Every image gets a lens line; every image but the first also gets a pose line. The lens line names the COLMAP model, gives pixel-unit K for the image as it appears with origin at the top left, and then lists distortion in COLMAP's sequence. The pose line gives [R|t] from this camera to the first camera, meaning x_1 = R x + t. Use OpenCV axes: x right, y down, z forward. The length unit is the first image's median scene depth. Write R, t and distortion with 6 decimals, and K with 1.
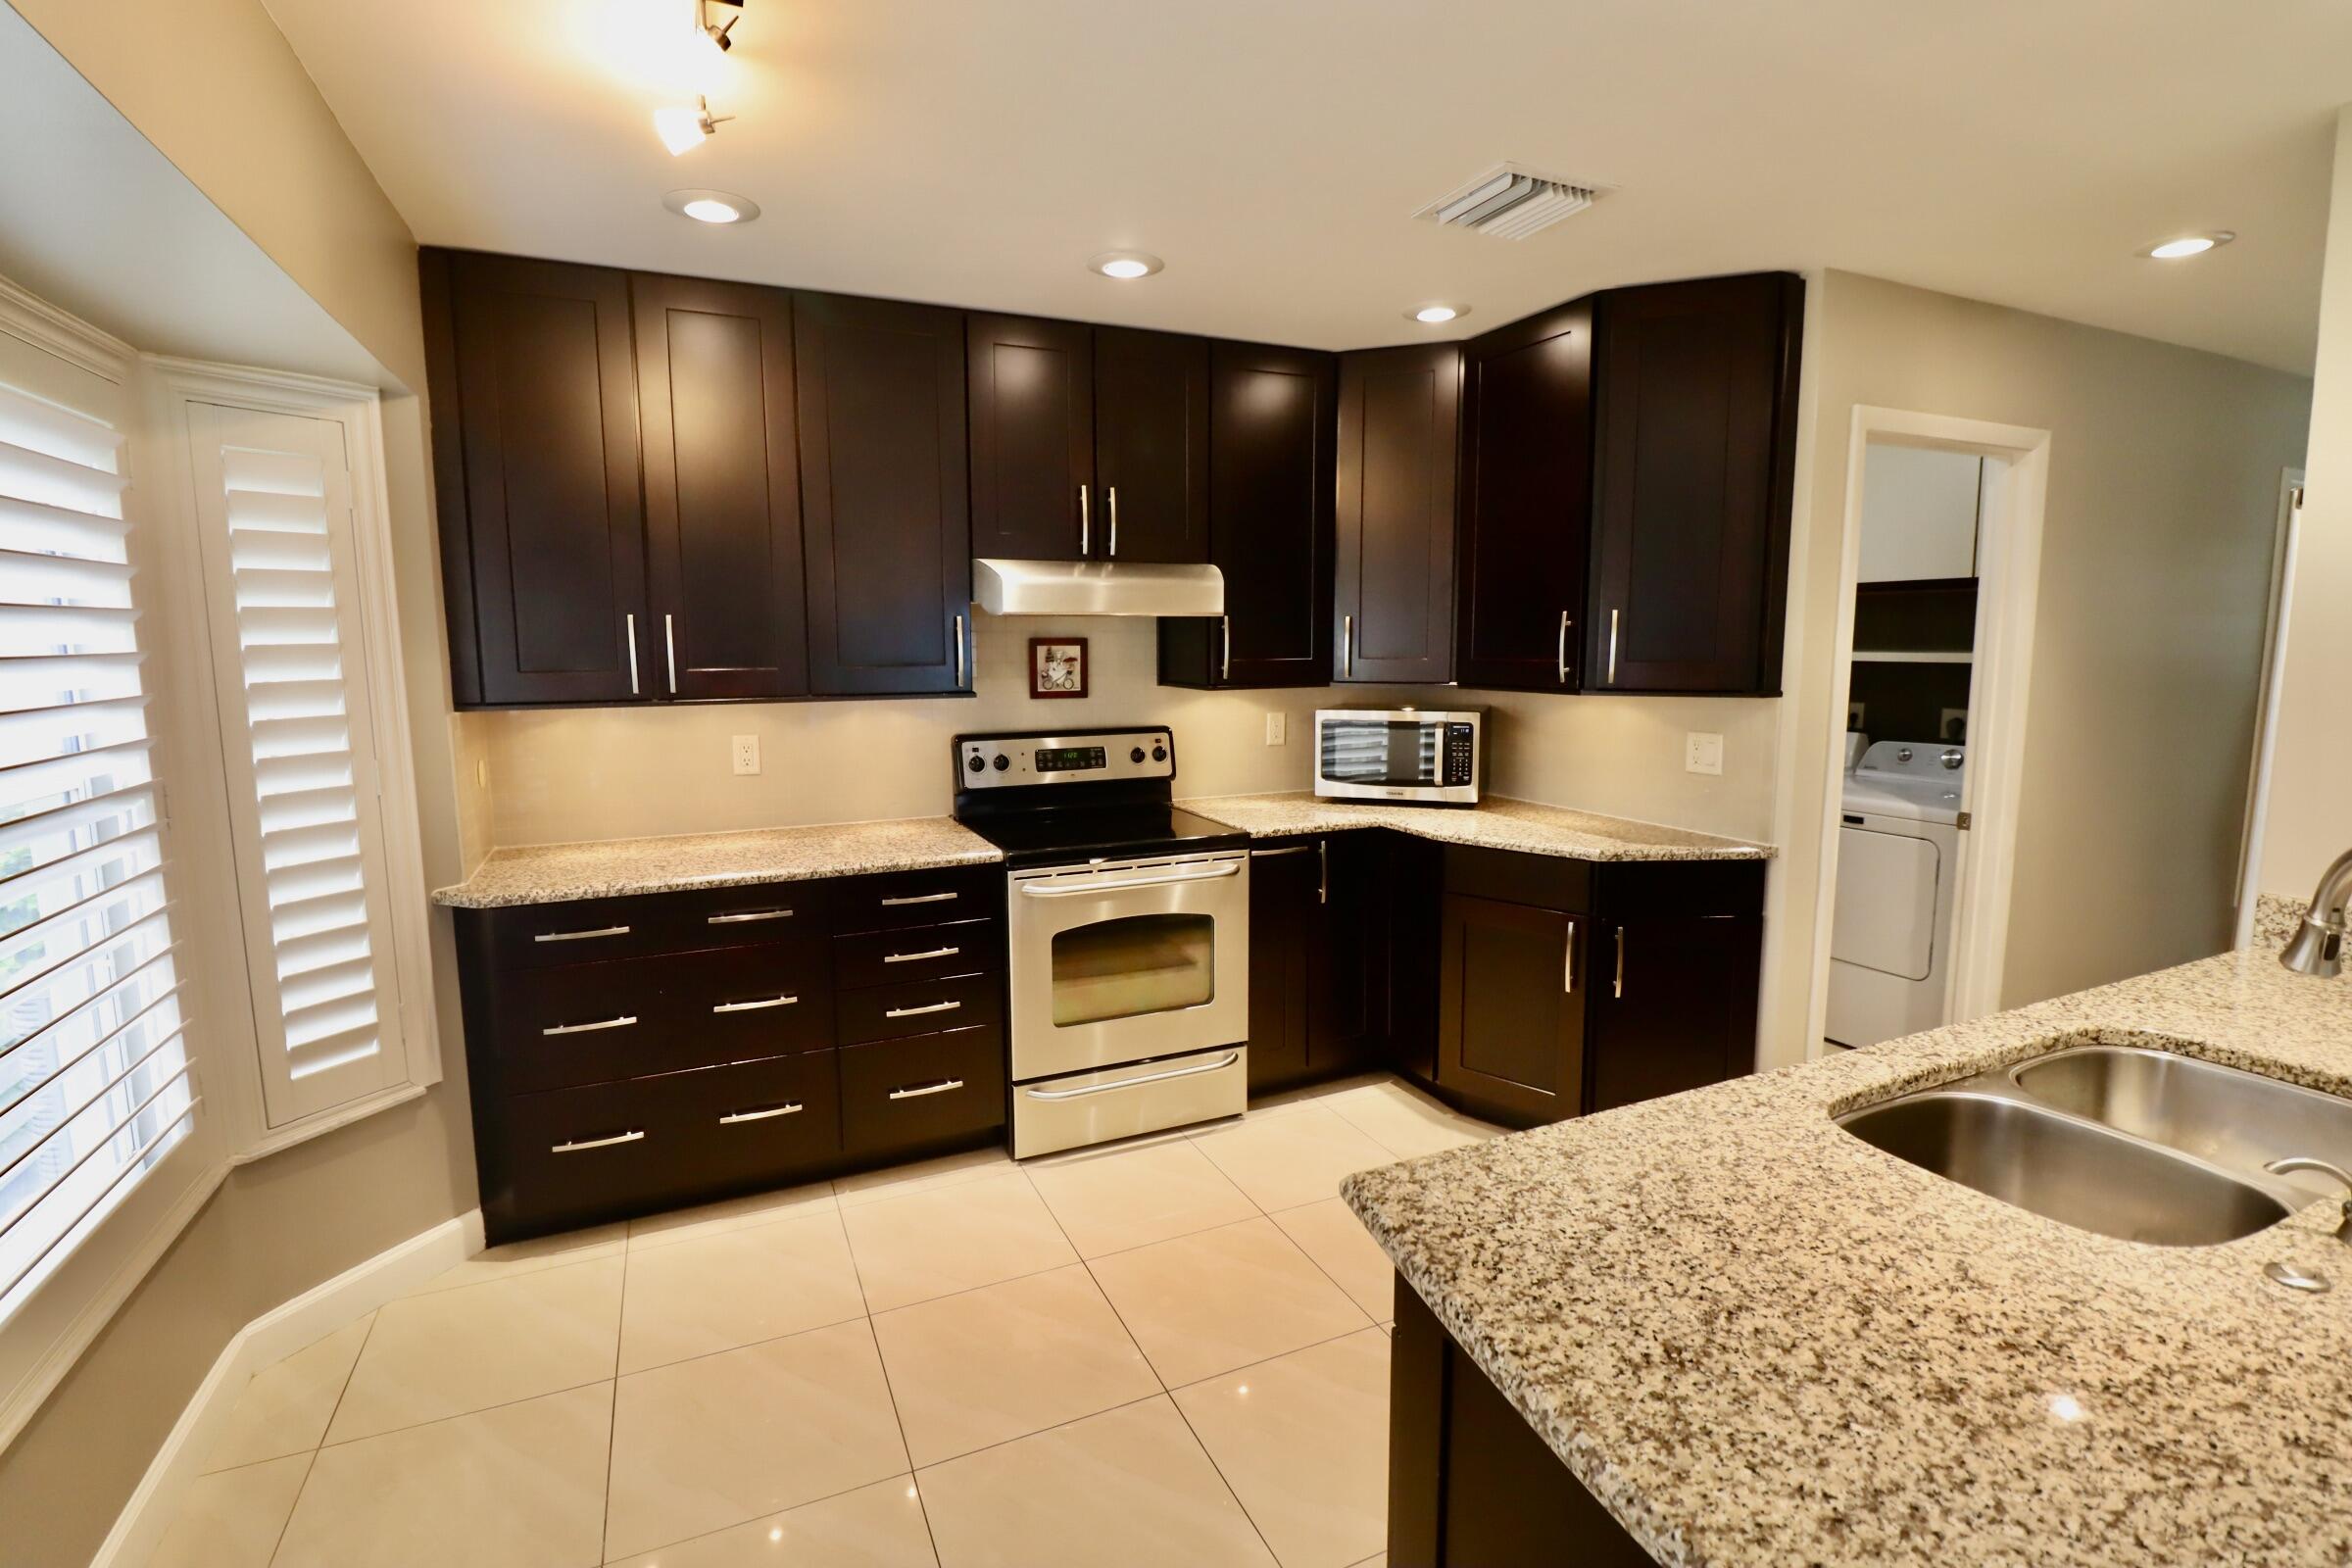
lens RADIAL K [[1088.3, 0, 1177.8], [0, 1088.3, 776.4], [0, 0, 1]] dist [-0.003667, -0.009160]
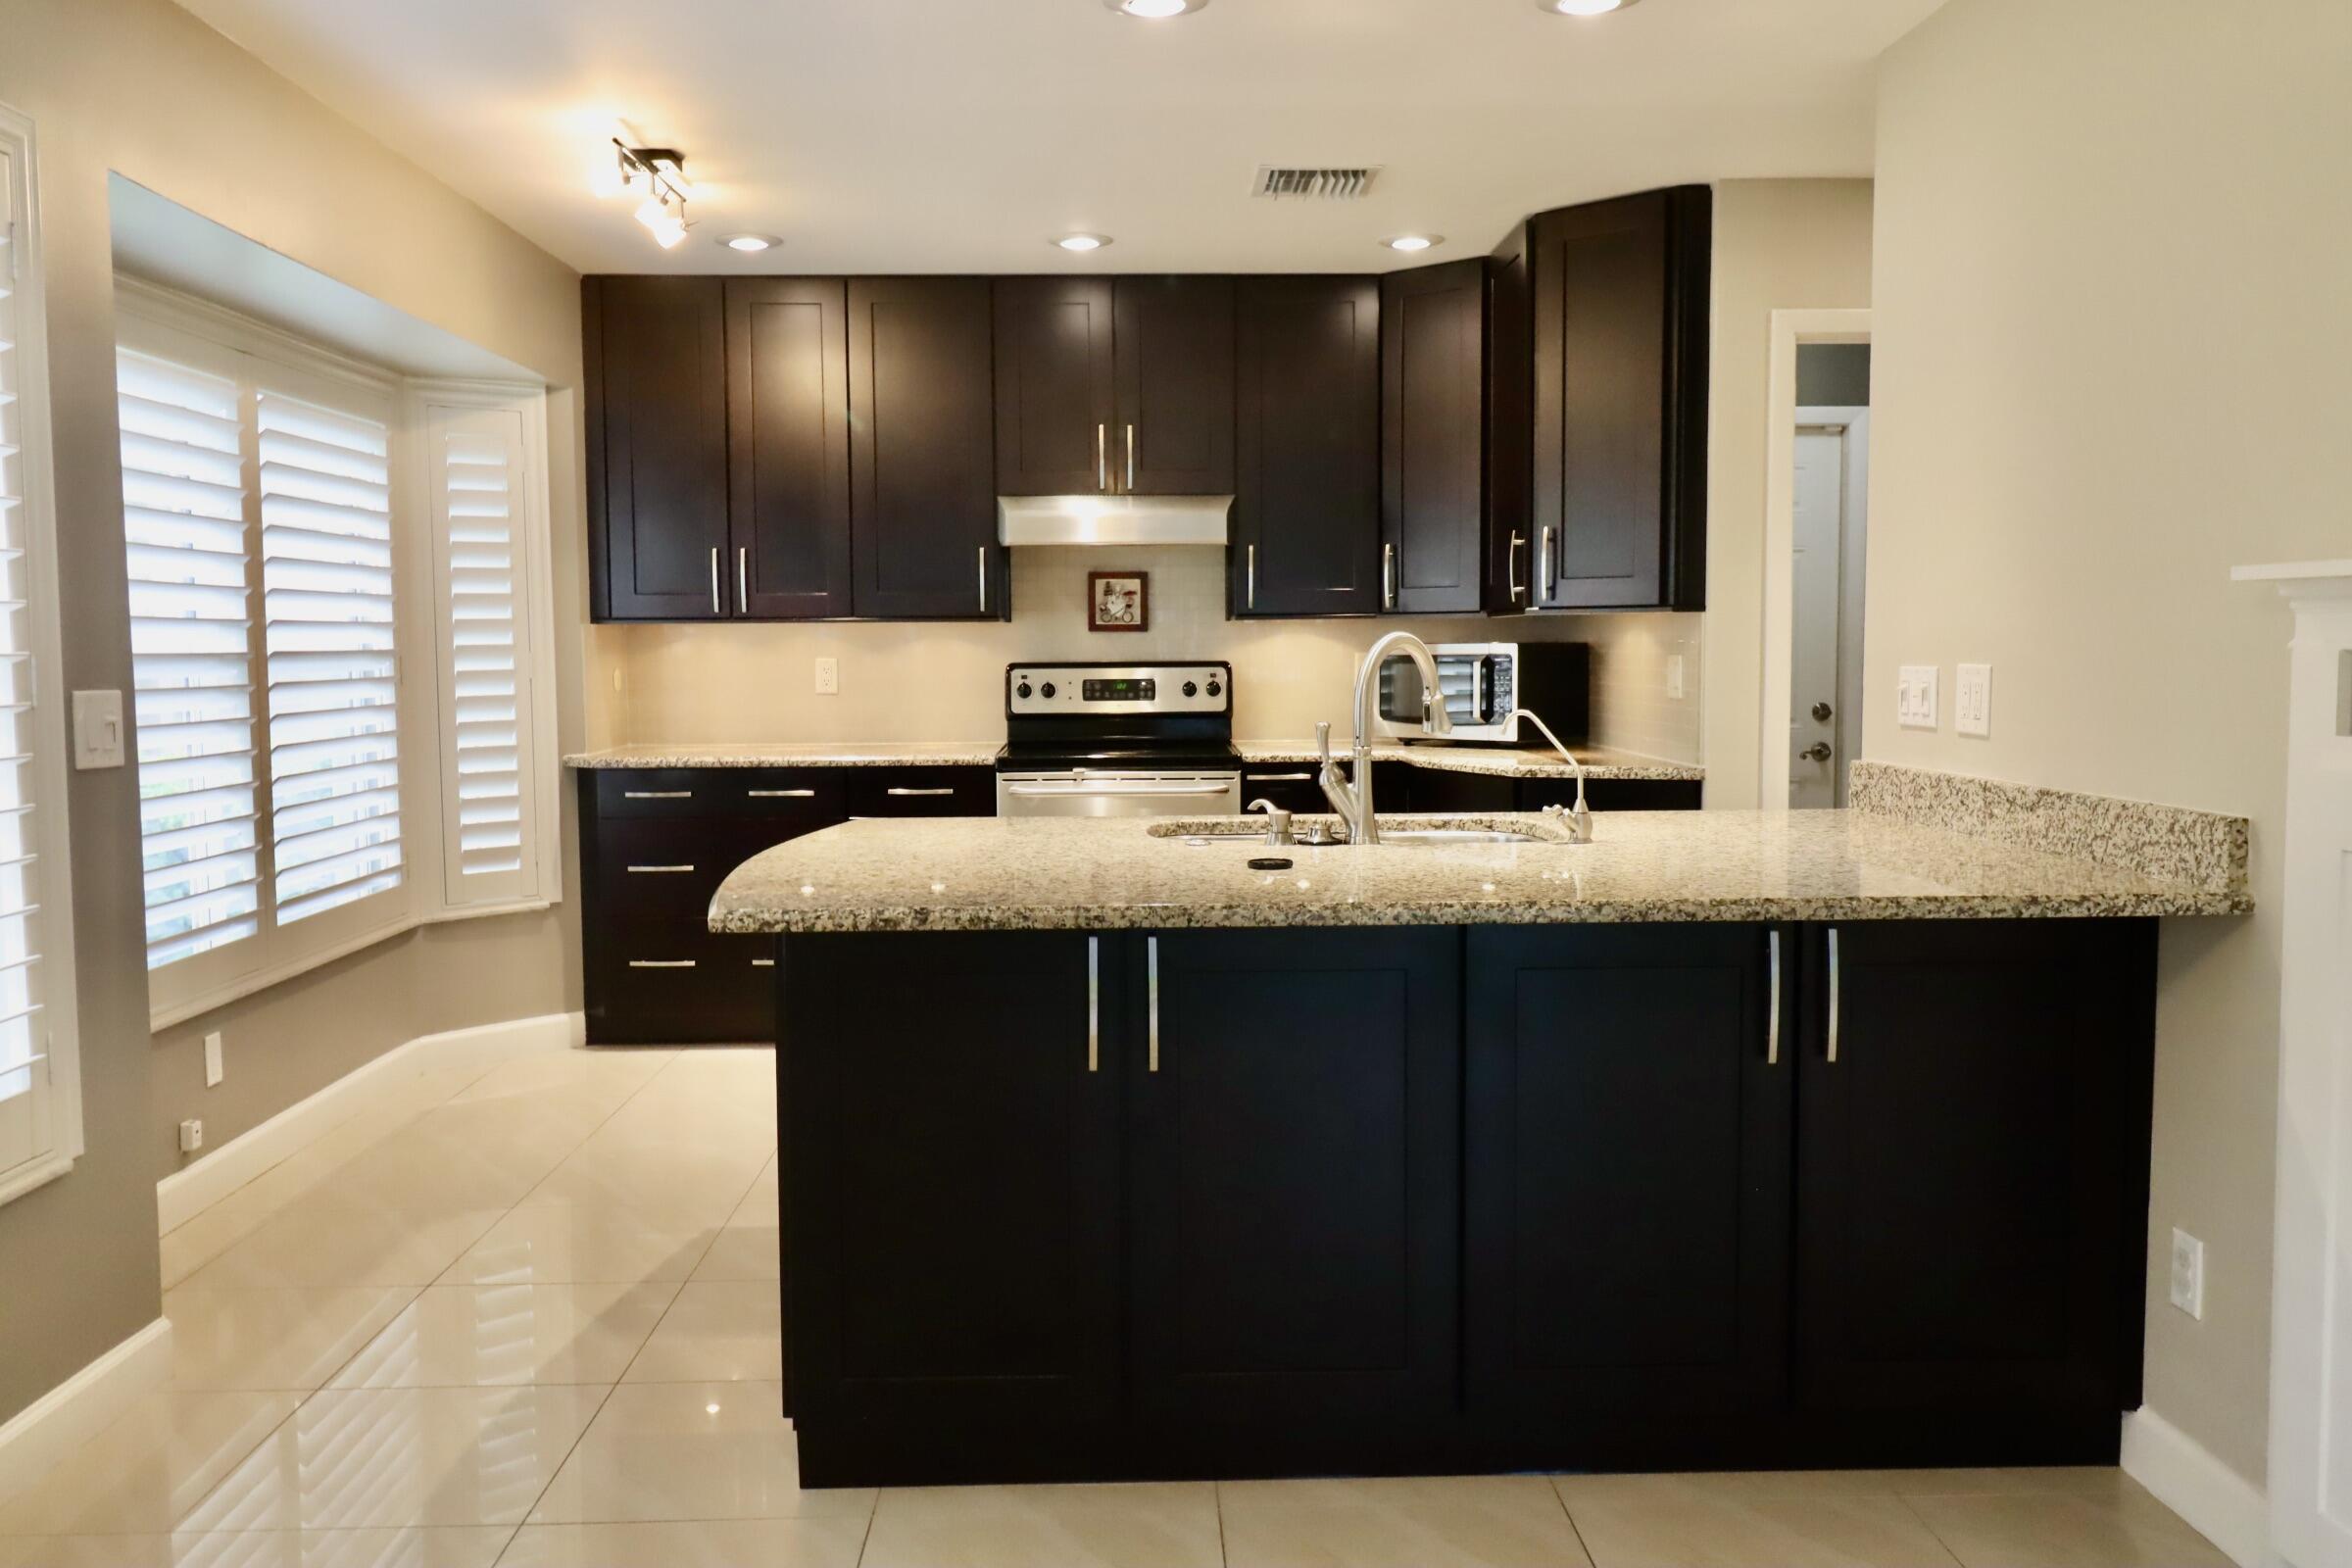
lens RADIAL K [[1850.9, 0, 1180.2], [0, 1850.9, 778.7], [0, 0, 1]] dist [0.014679, -0.001901]
pose [[0.921832, 0.028265, -0.386559, 0.734021], [-0.047141, 0.998109, -0.039437, 0.155467], [0.384713, 0.054577, 0.921421, -0.662094]]
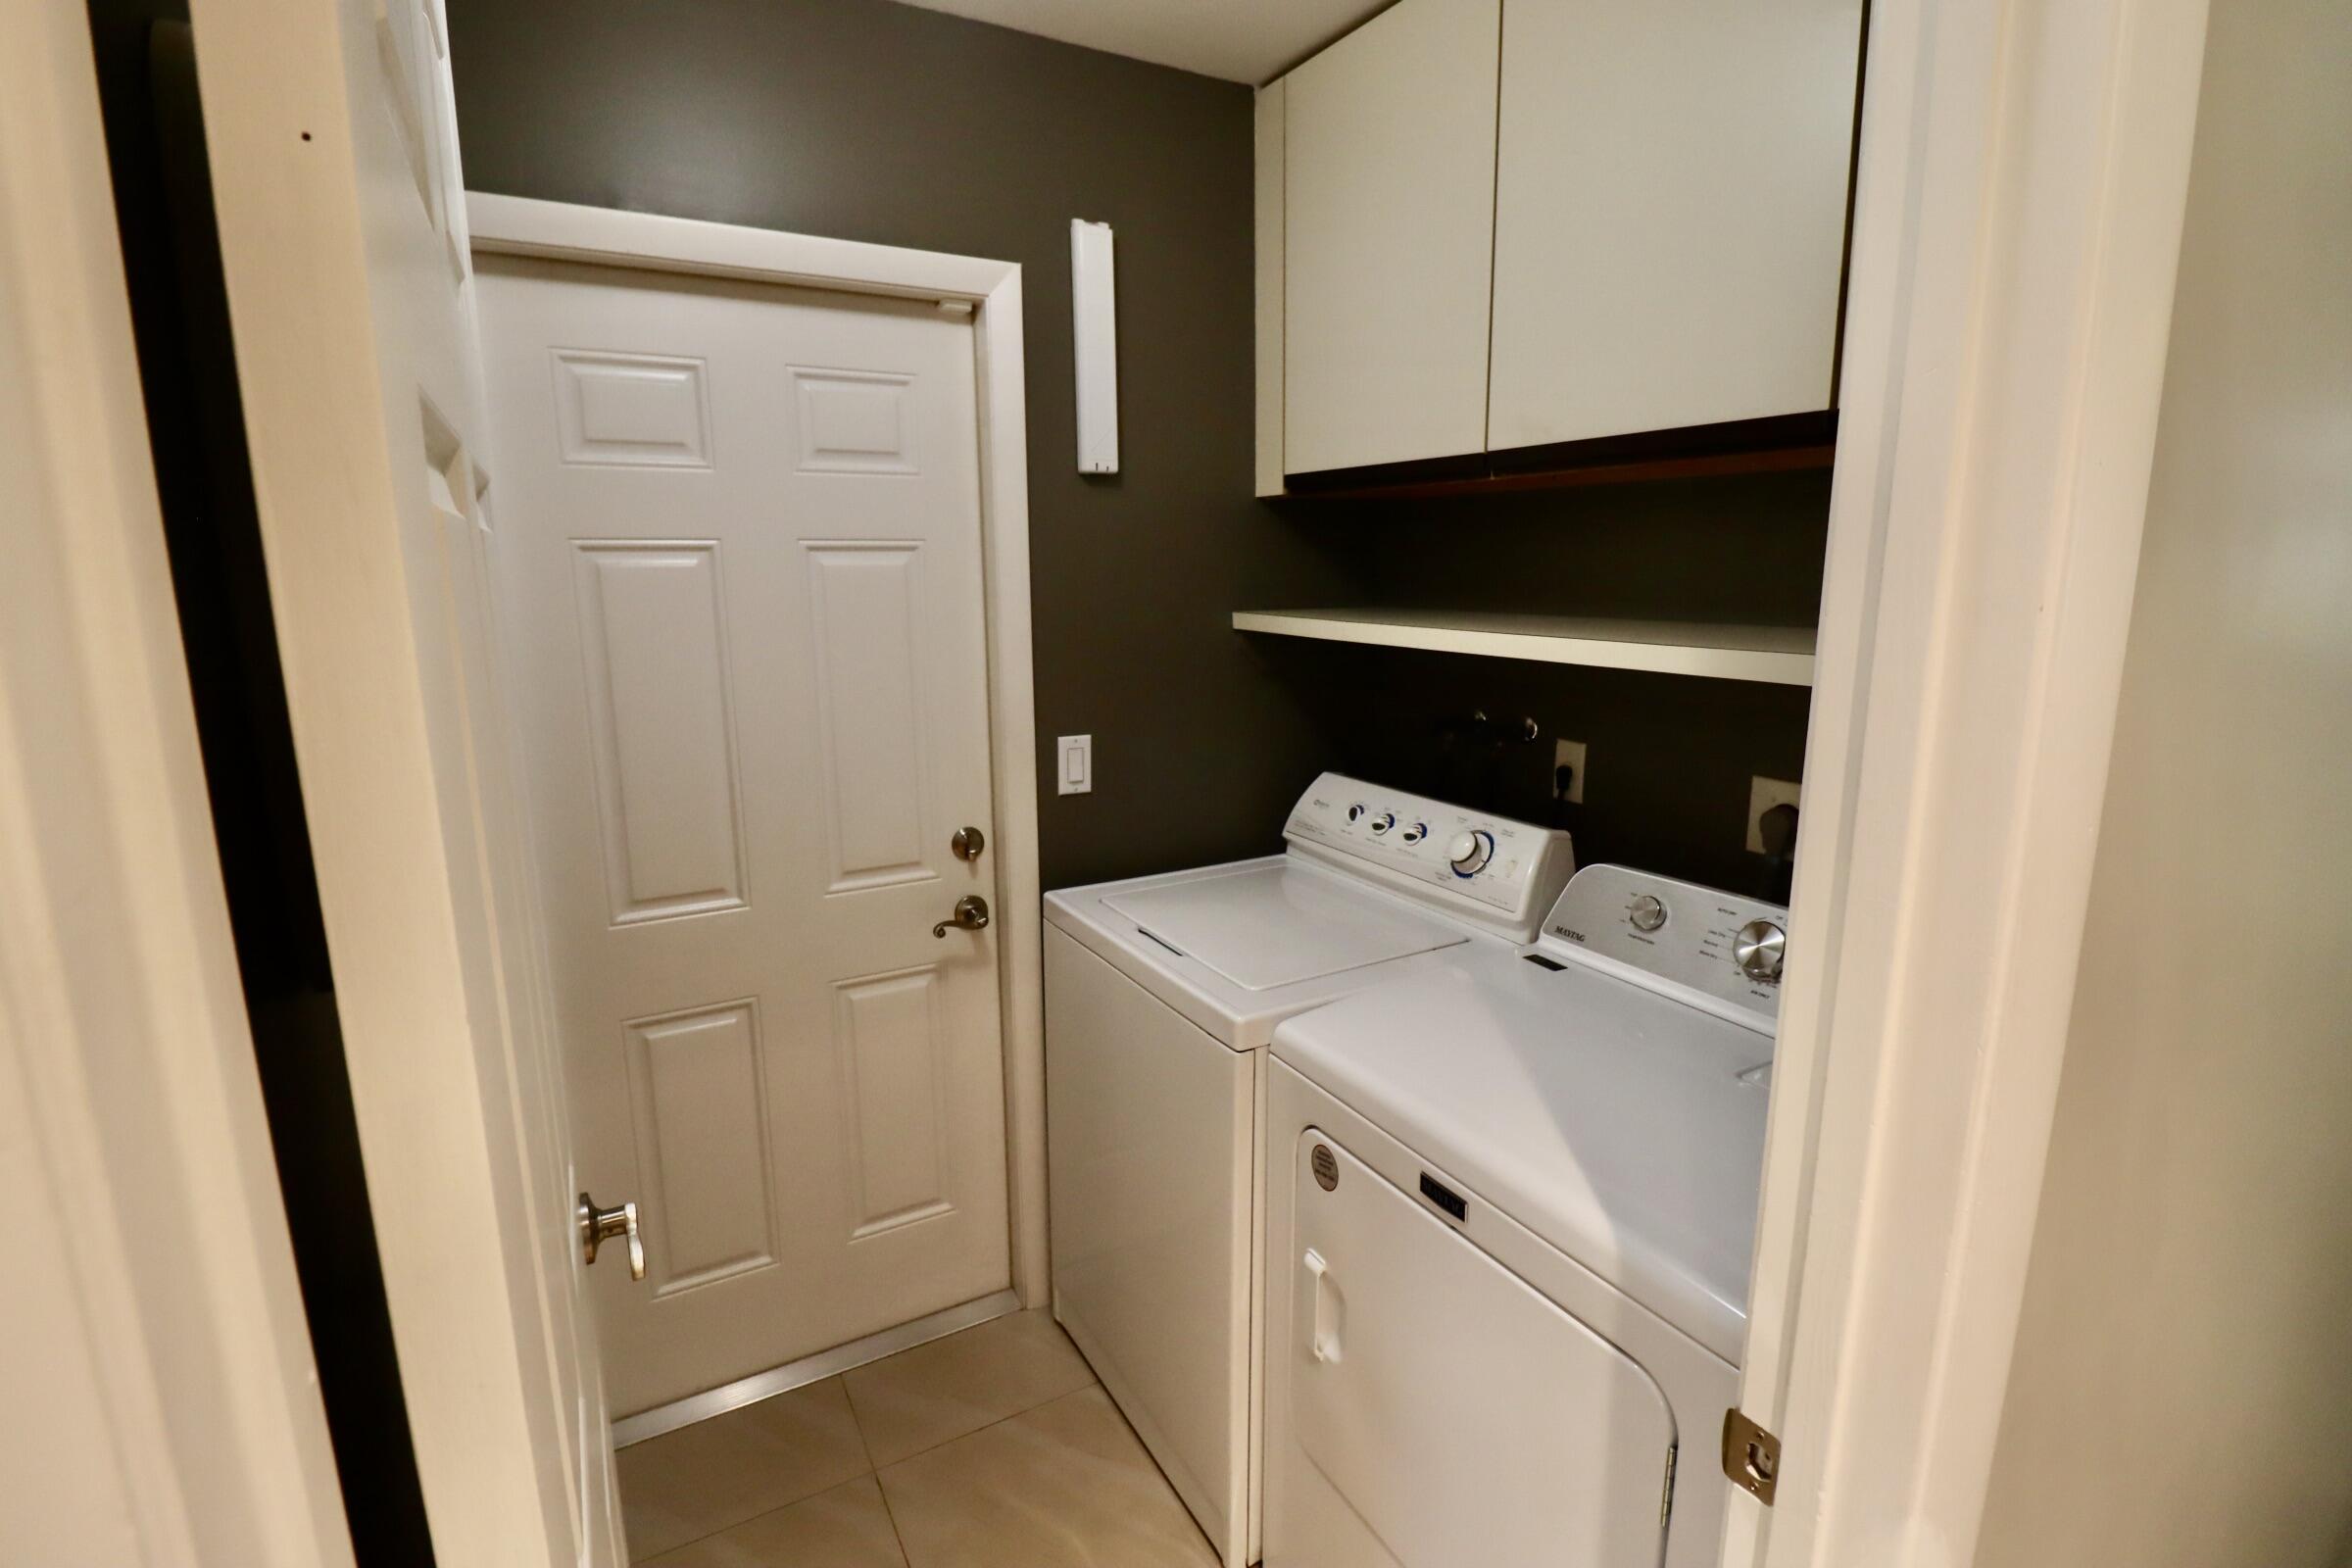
lens RADIAL K [[1088.3, 0, 1189.7], [0, 1088.3, 754.0], [0, 0, 1]] dist [-0.003667, -0.009160]
pose [[0.995479, -0.020755, 0.092683, 0.664049], [0.016263, 0.998668, 0.048967, -0.126748], [-0.093576, -0.047238, 0.994491, 0.892002]]
